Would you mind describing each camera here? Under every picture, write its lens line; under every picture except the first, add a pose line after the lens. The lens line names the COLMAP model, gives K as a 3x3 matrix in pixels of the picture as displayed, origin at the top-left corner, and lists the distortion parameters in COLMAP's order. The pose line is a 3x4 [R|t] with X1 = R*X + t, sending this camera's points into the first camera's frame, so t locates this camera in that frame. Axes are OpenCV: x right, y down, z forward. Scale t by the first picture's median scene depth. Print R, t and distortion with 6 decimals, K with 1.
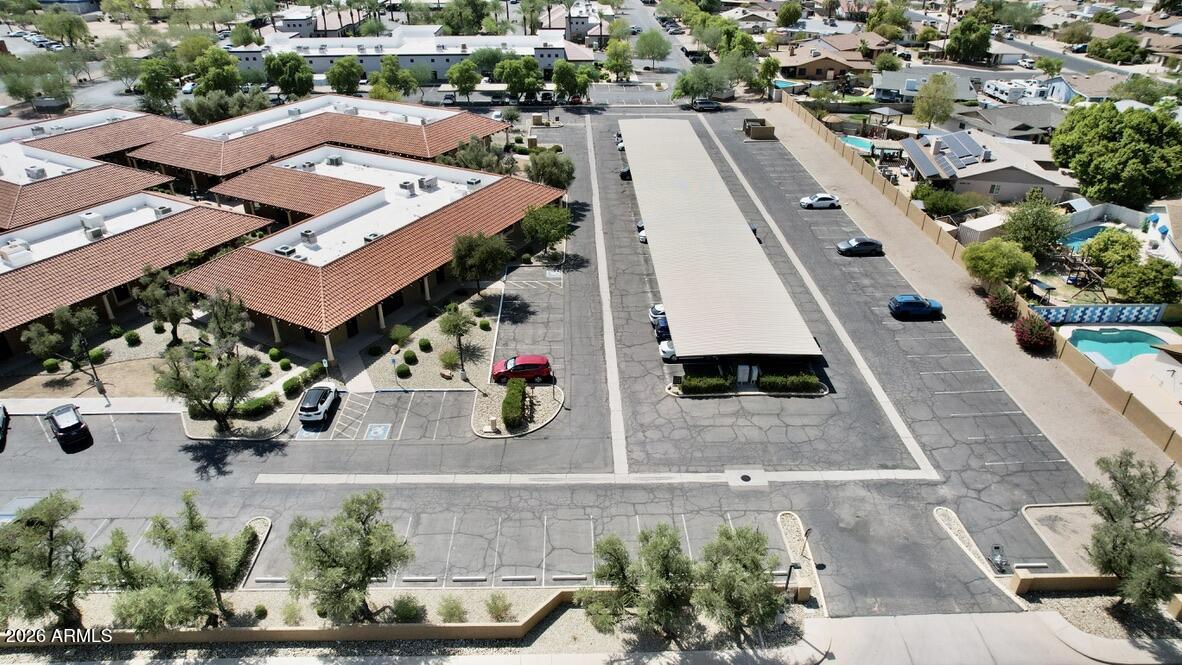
lens RADIAL K [[755.2, 0, 587.7], [0, 755.2, 336.6], [0, 0, 1]] dist [-0.073606, 0.070753]
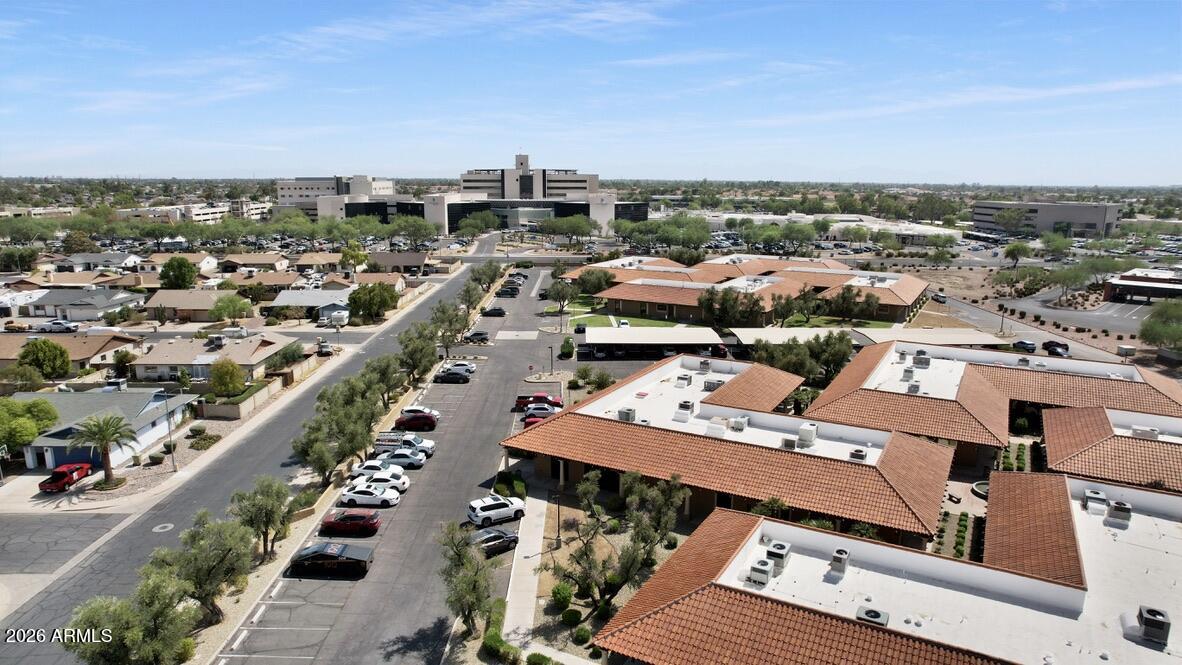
lens RADIAL K [[755.2, 0, 587.7], [0, 755.2, 336.6], [0, 0, 1]] dist [-0.073606, 0.070753]
pose [[-0.007574, 0.207709, -0.978161, 0.205186], [-0.503034, 0.844617, 0.183247, -0.284658], [0.864234, 0.493436, 0.098088, 0.611963]]
